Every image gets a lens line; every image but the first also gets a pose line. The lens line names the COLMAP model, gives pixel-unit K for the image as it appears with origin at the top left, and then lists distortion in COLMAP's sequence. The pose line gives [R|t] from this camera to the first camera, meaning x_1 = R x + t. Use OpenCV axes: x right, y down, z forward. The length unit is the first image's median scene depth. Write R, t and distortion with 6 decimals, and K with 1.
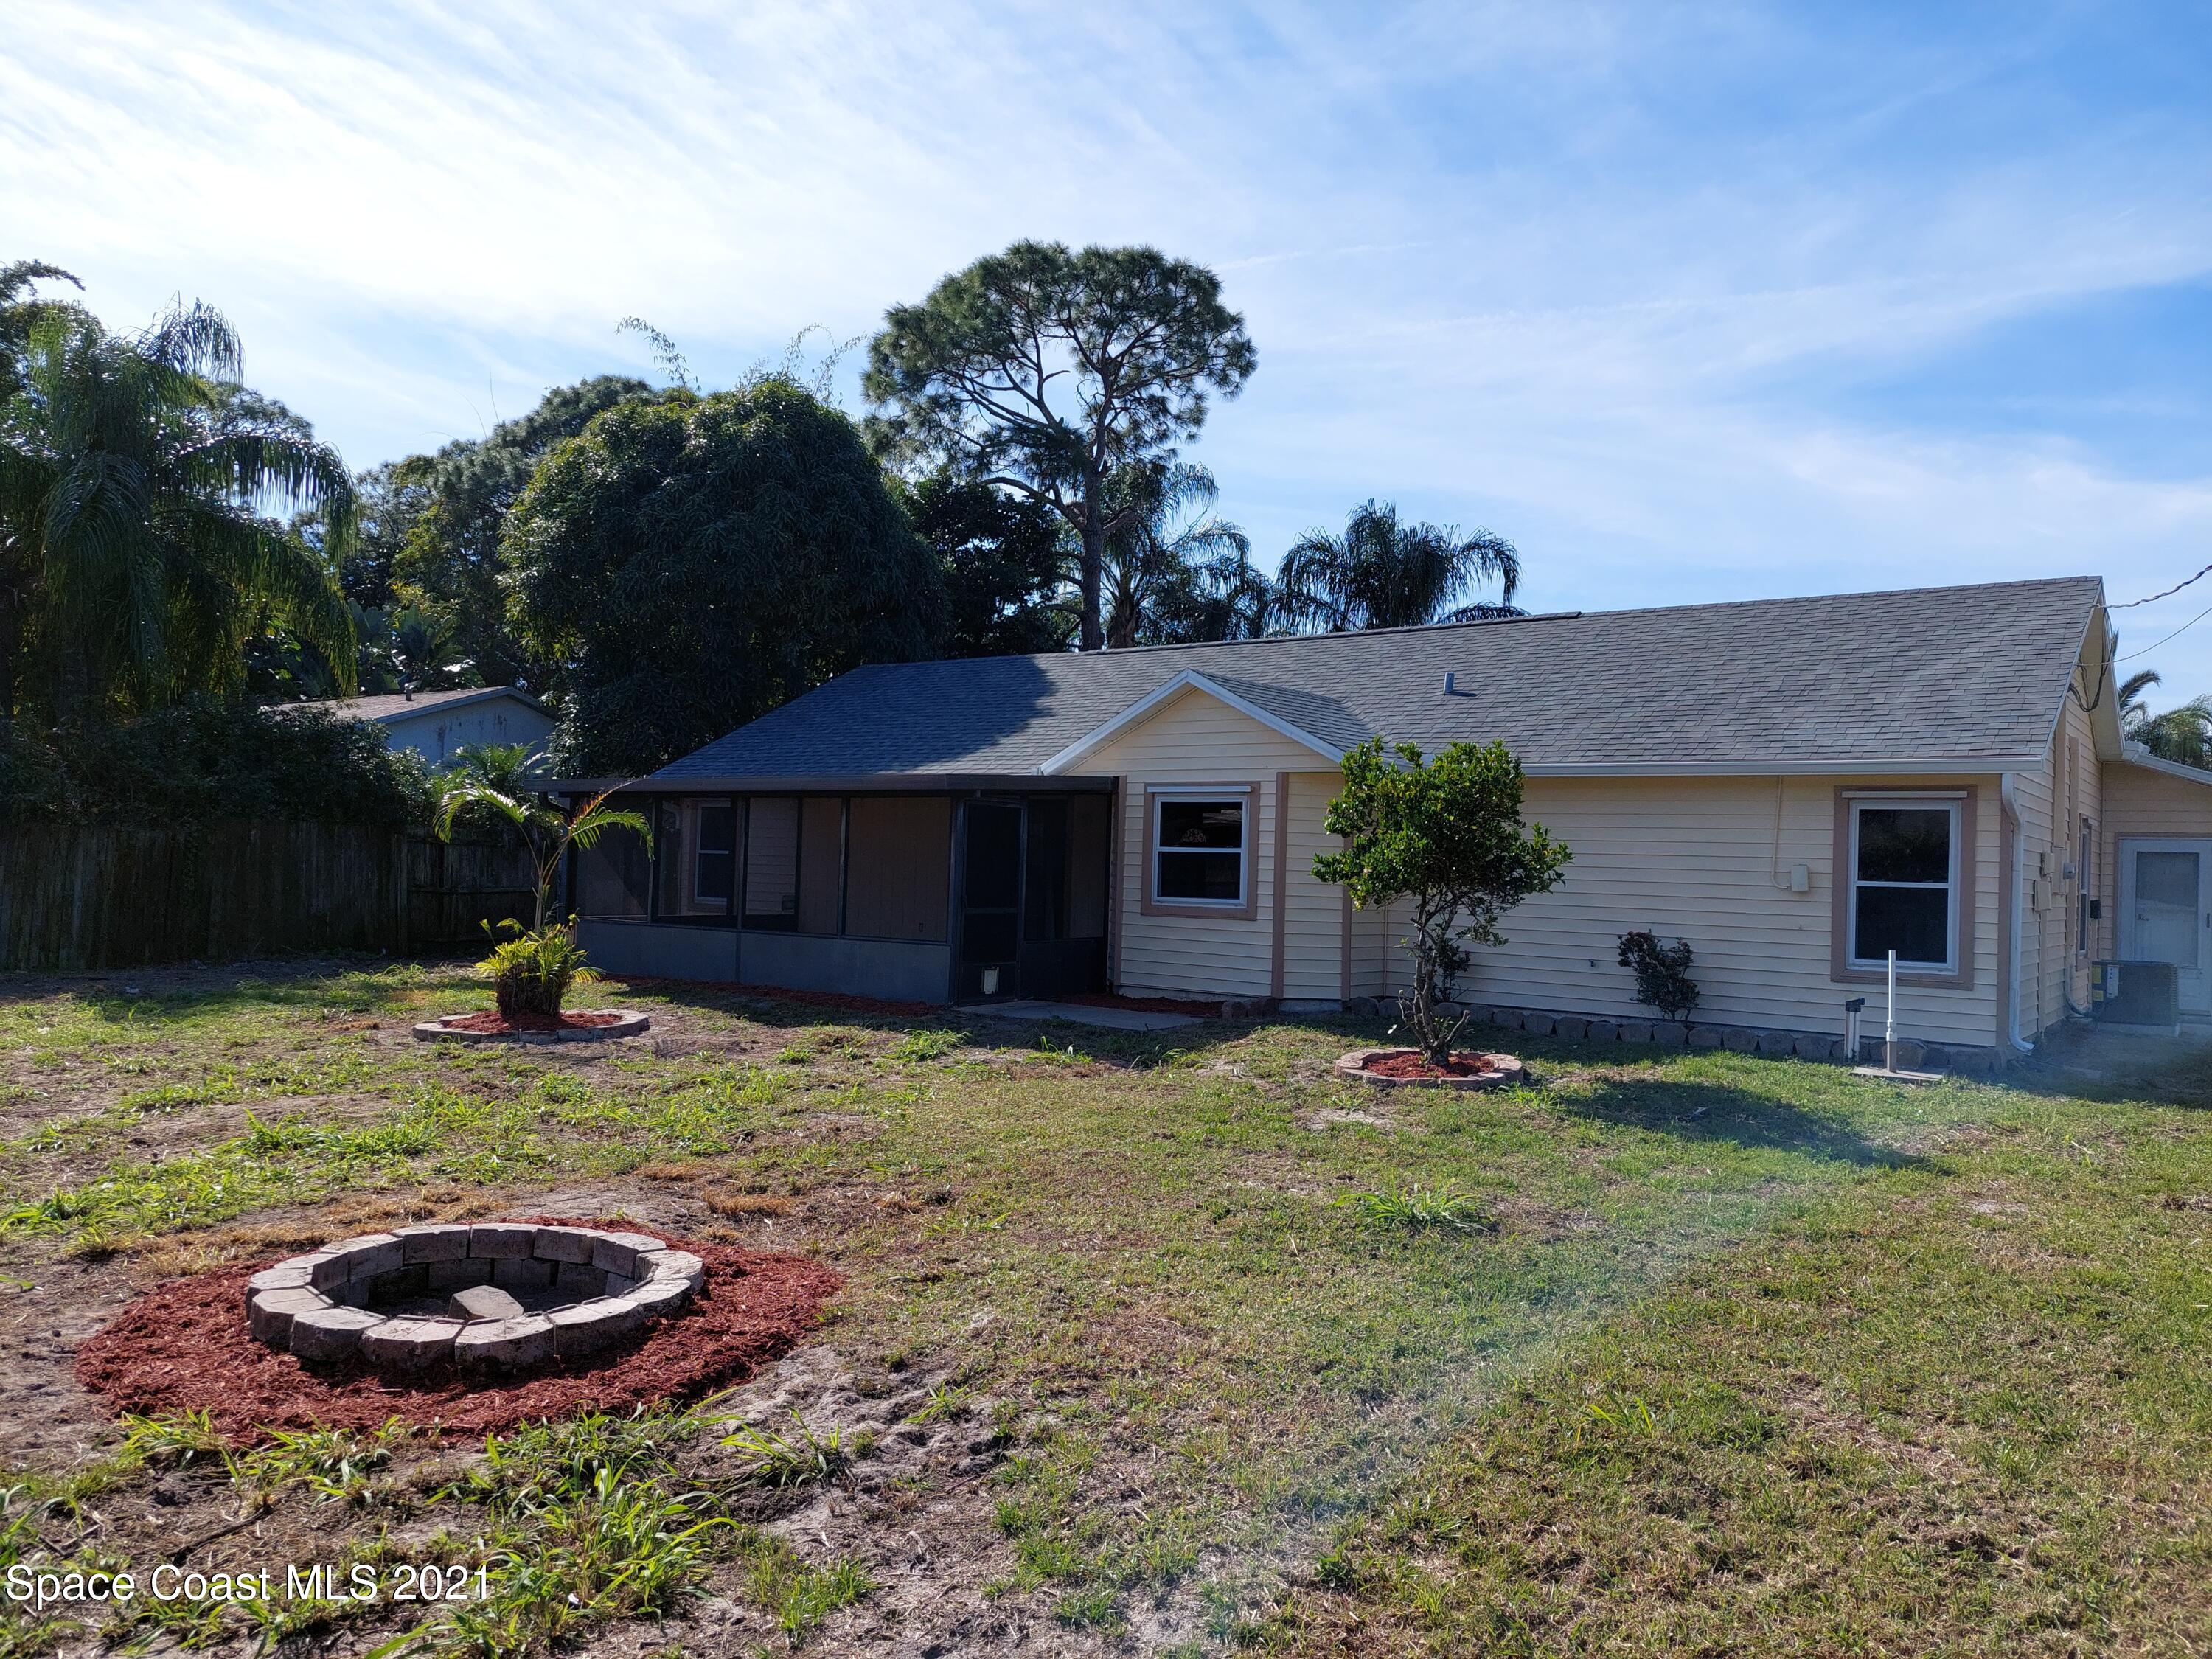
lens RADIAL K [[1584.0, 0, 1099.0], [0, 1584.0, 827.7], [0, 0, 1]] dist [0.068567, -0.077445]
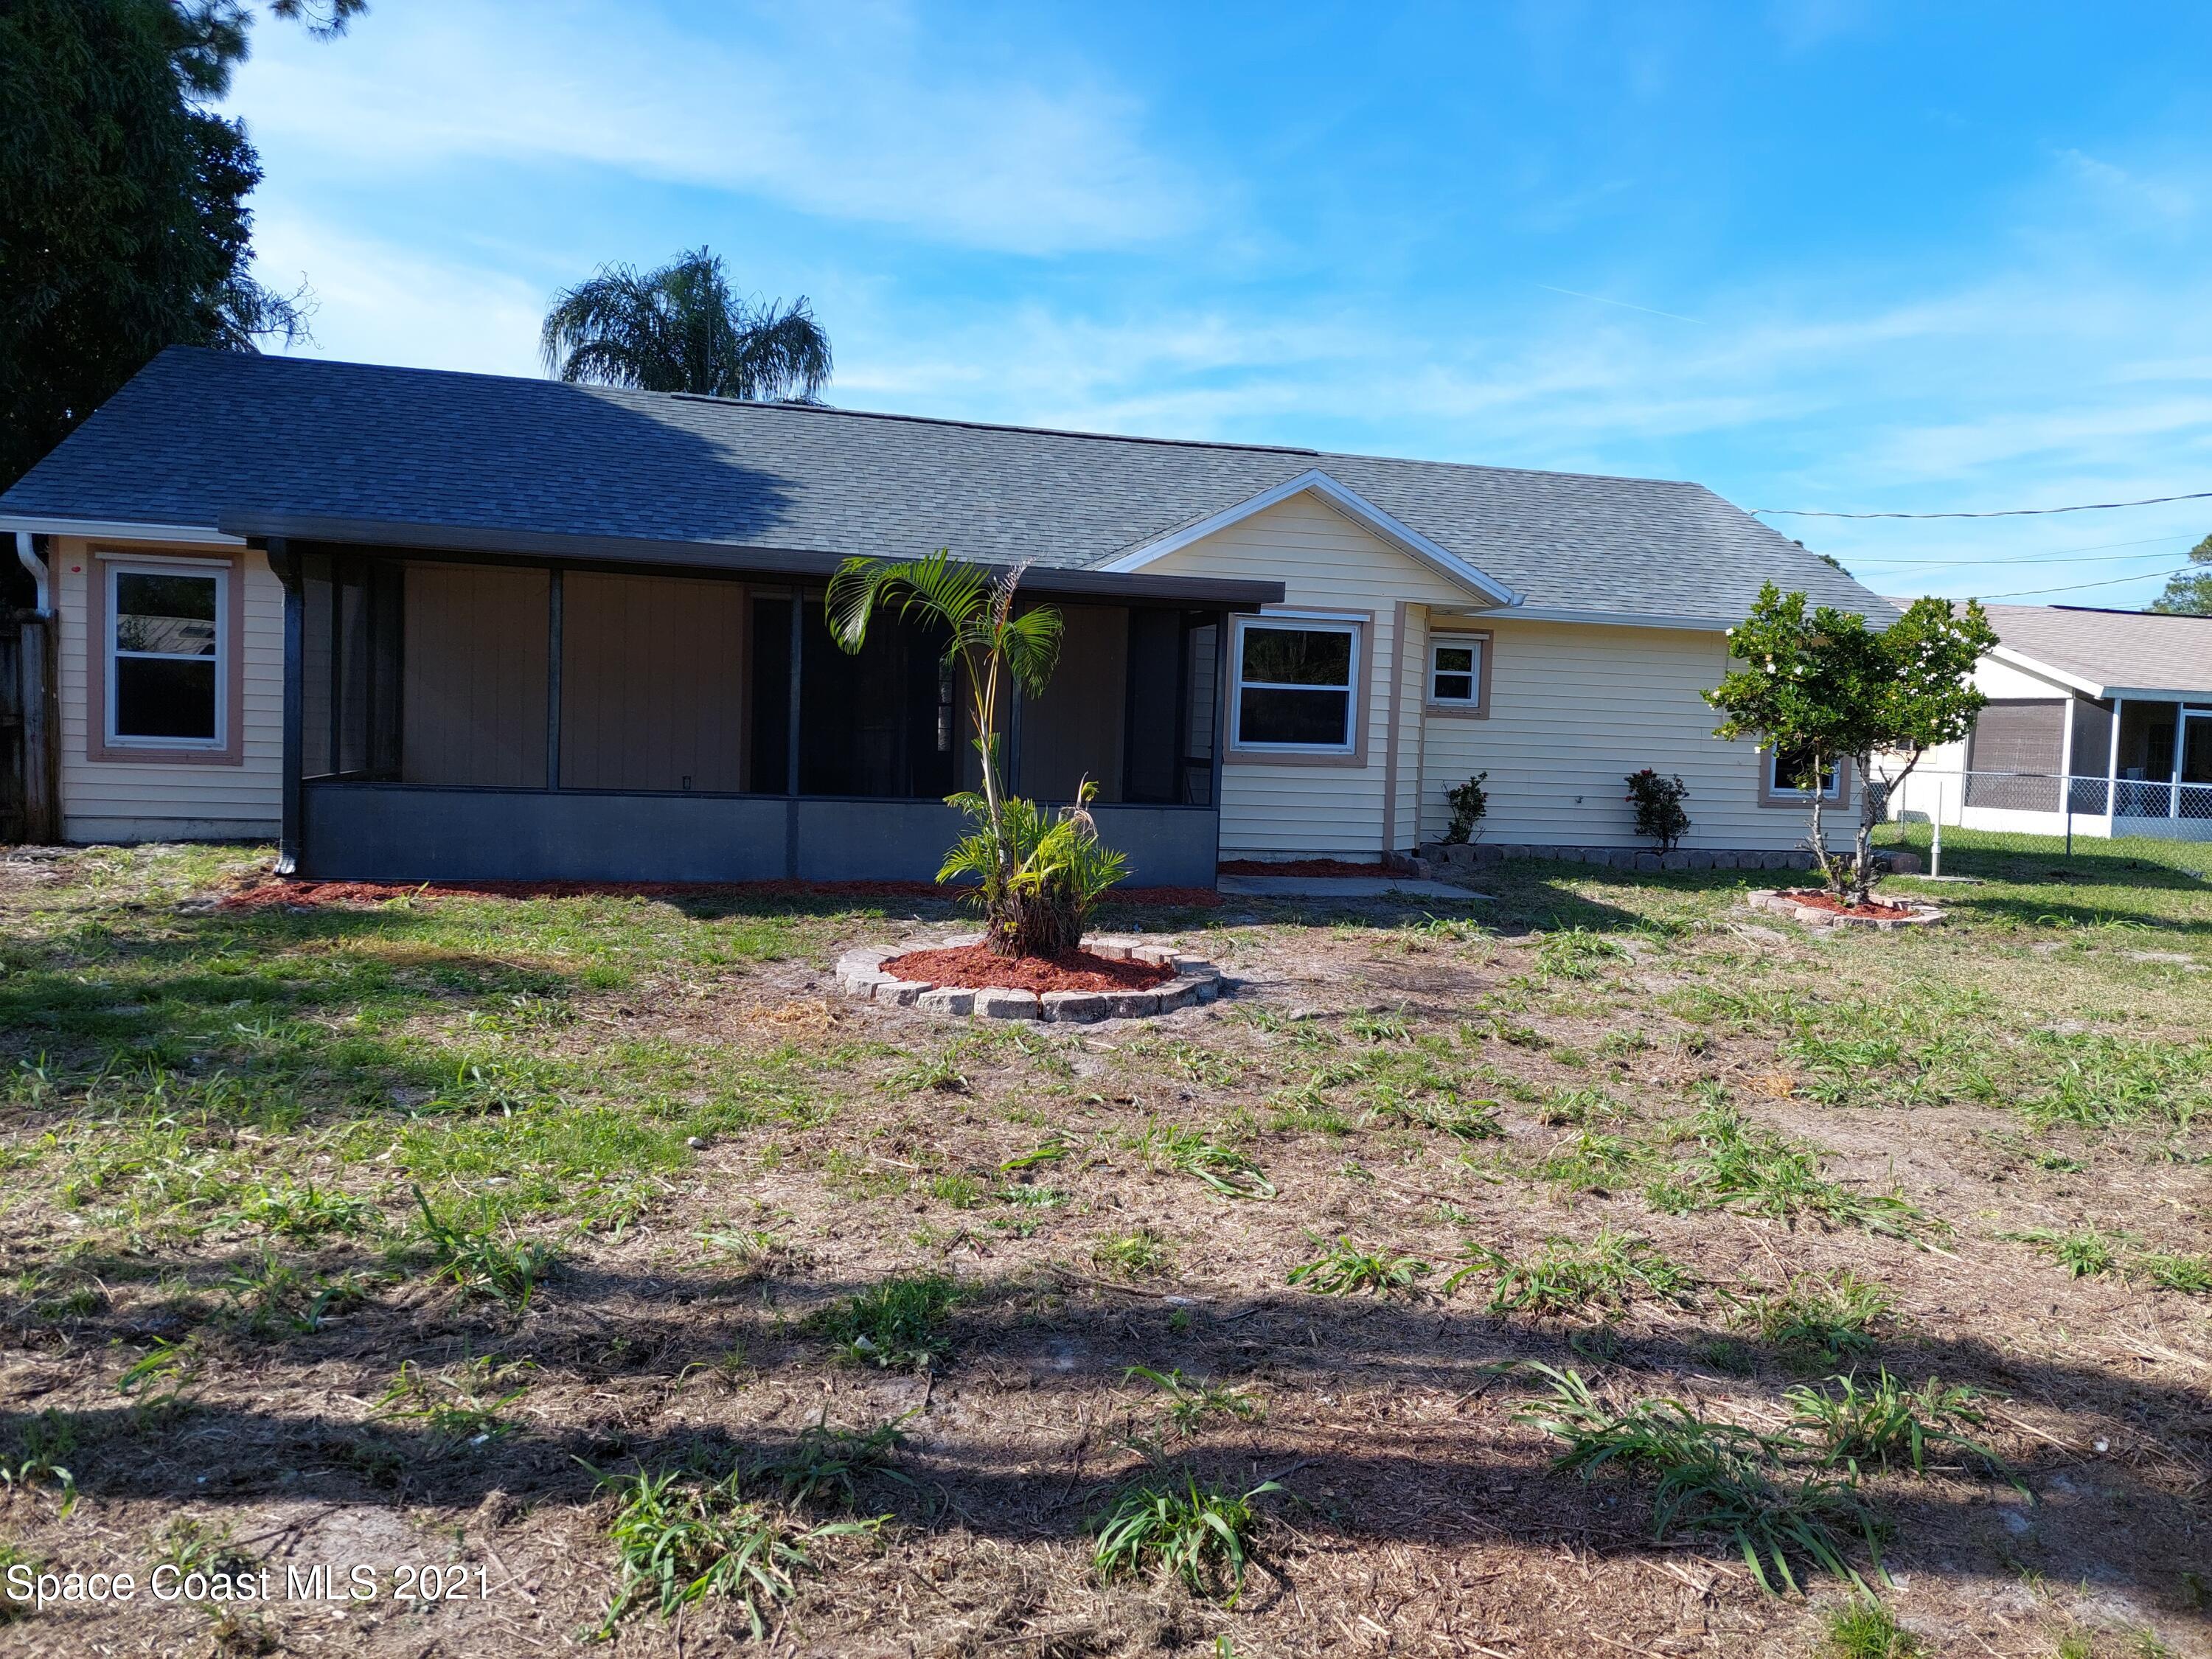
lens RADIAL K [[1584.0, 0, 1130.3], [0, 1584.0, 823.4], [0, 0, 1]] dist [0.068567, -0.077445]
pose [[0.611330, -0.050694, 0.789751, -0.689249], [-0.036305, 0.995099, 0.091979, 0.012397], [-0.790543, -0.084902, 0.606493, 0.560789]]
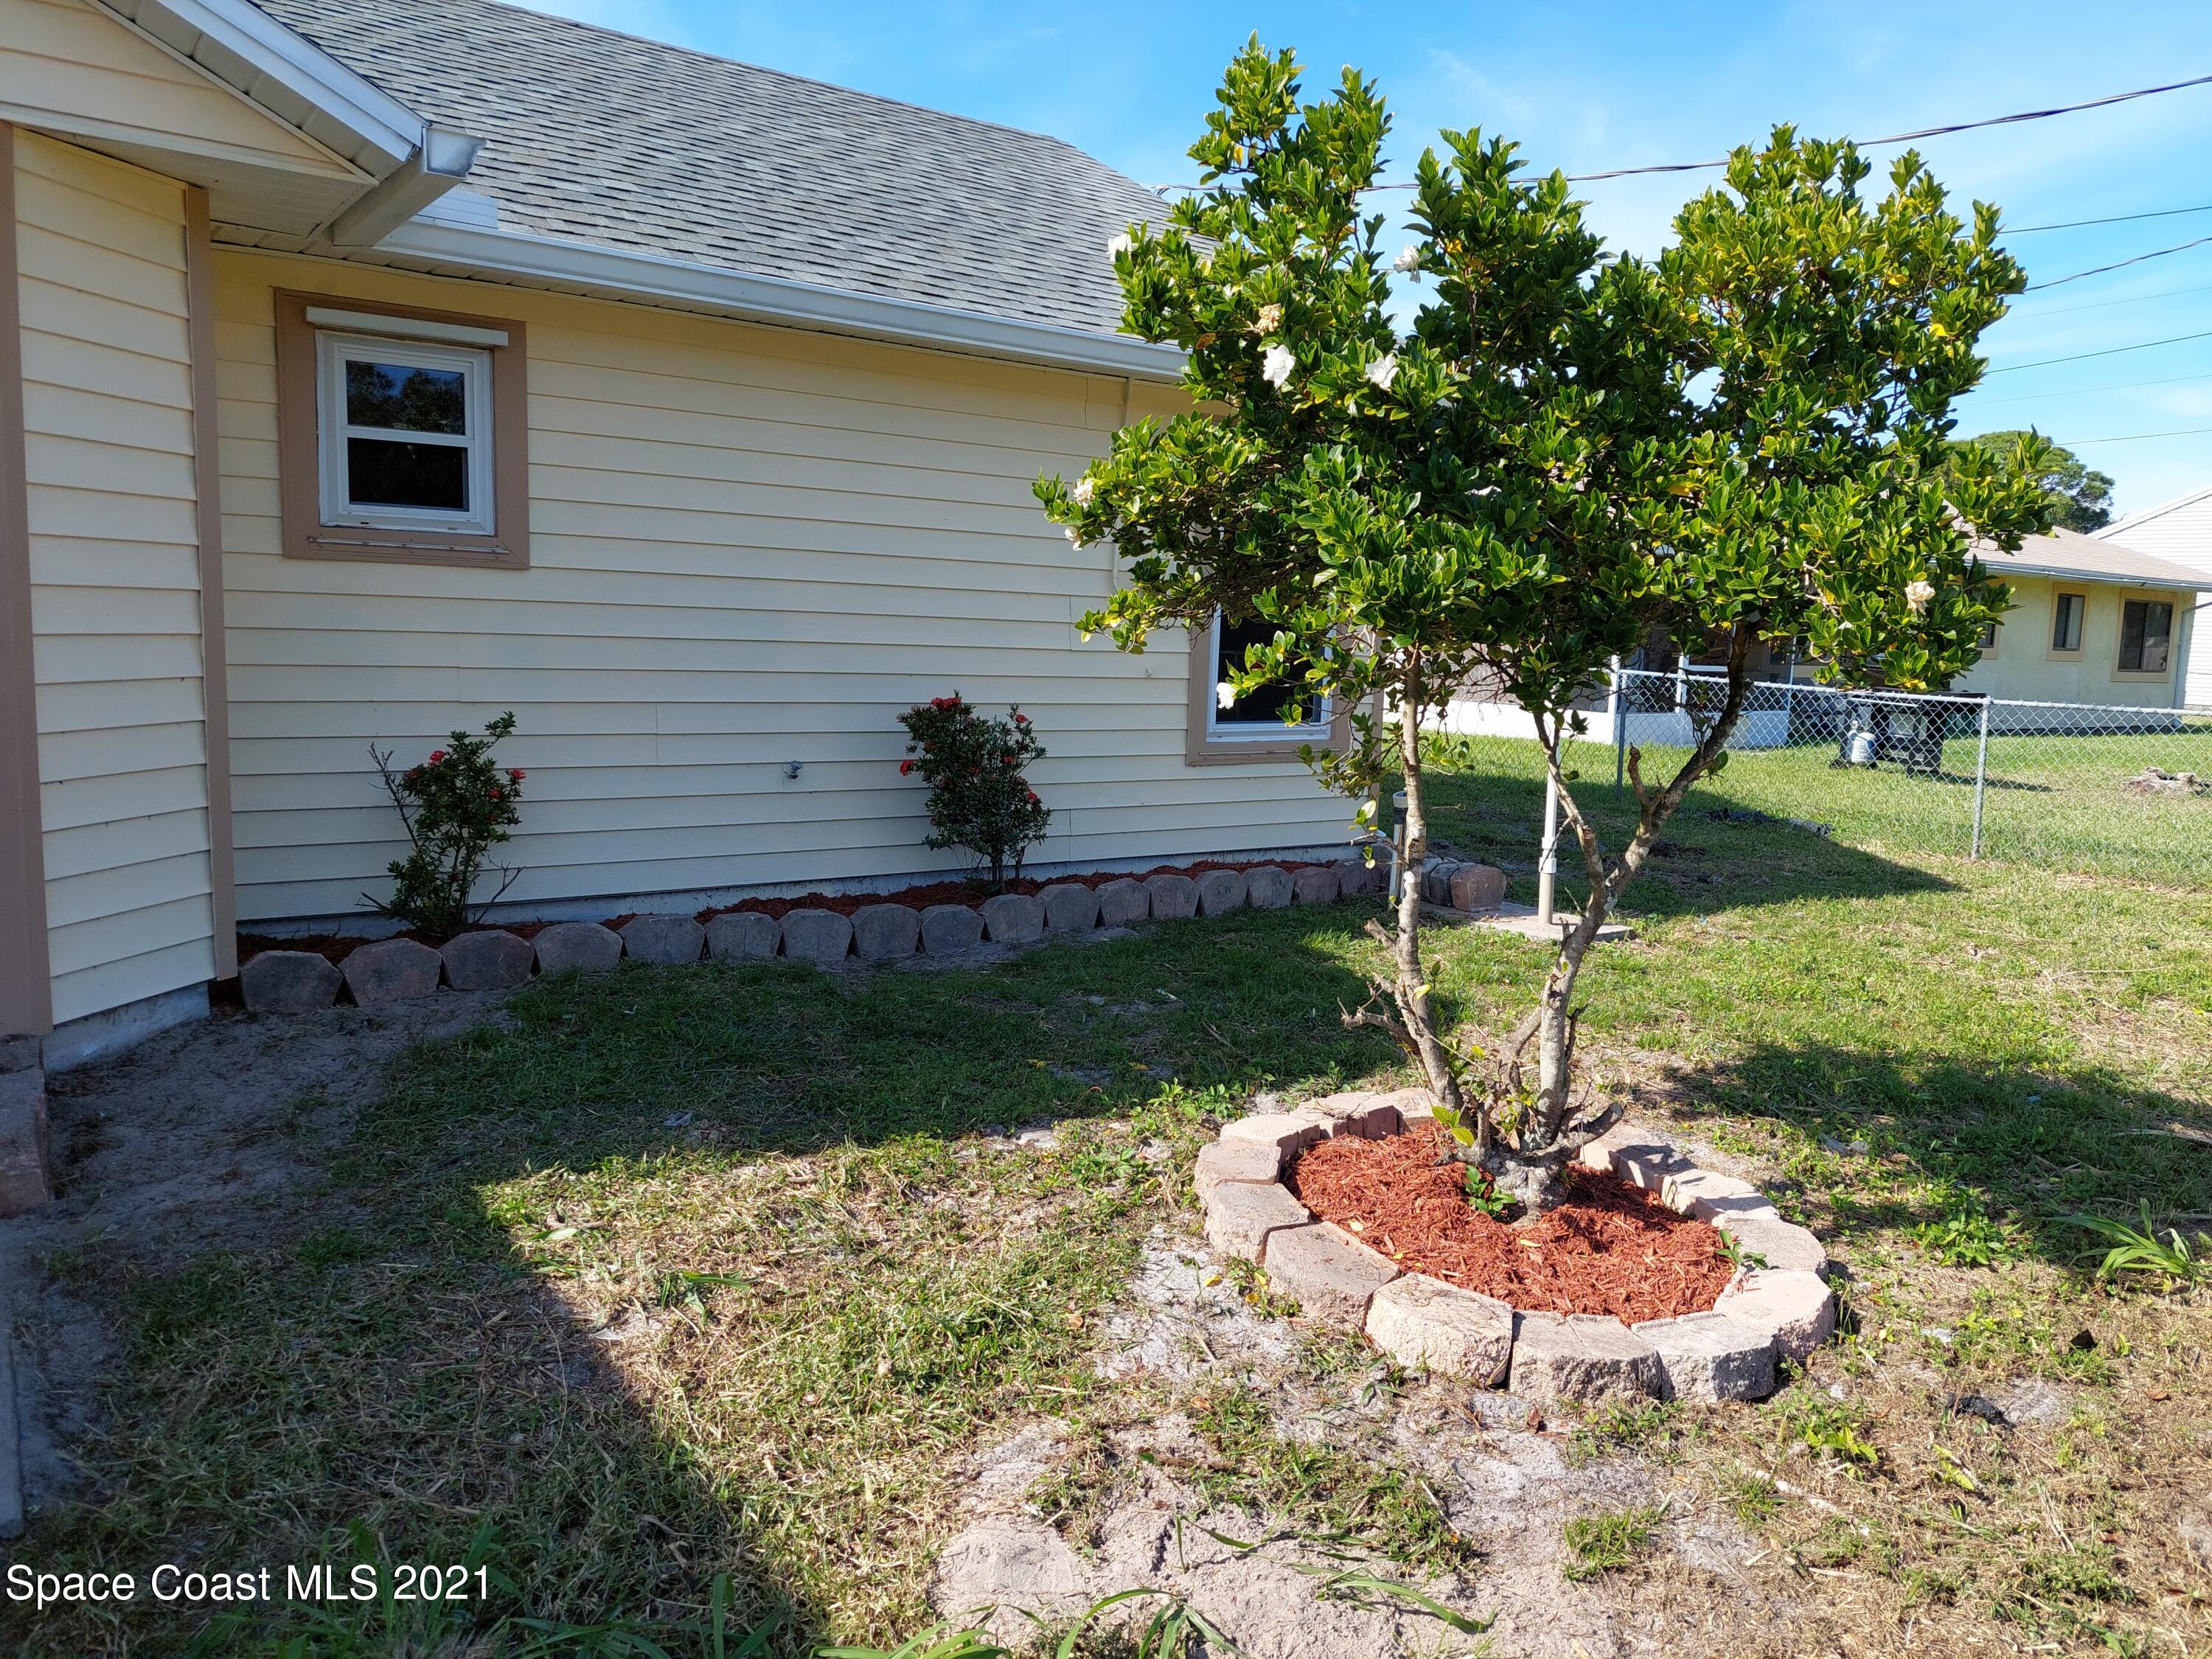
lens RADIAL K [[1584.0, 0, 1158.3], [0, 1584.0, 820.1], [0, 0, 1]] dist [0.068567, -0.077445]
pose [[0.276802, -0.141949, 0.950385, -0.080468], [-0.051279, 0.985438, 0.162120, 0.020761], [-0.959558, -0.093610, 0.265492, 0.748309]]
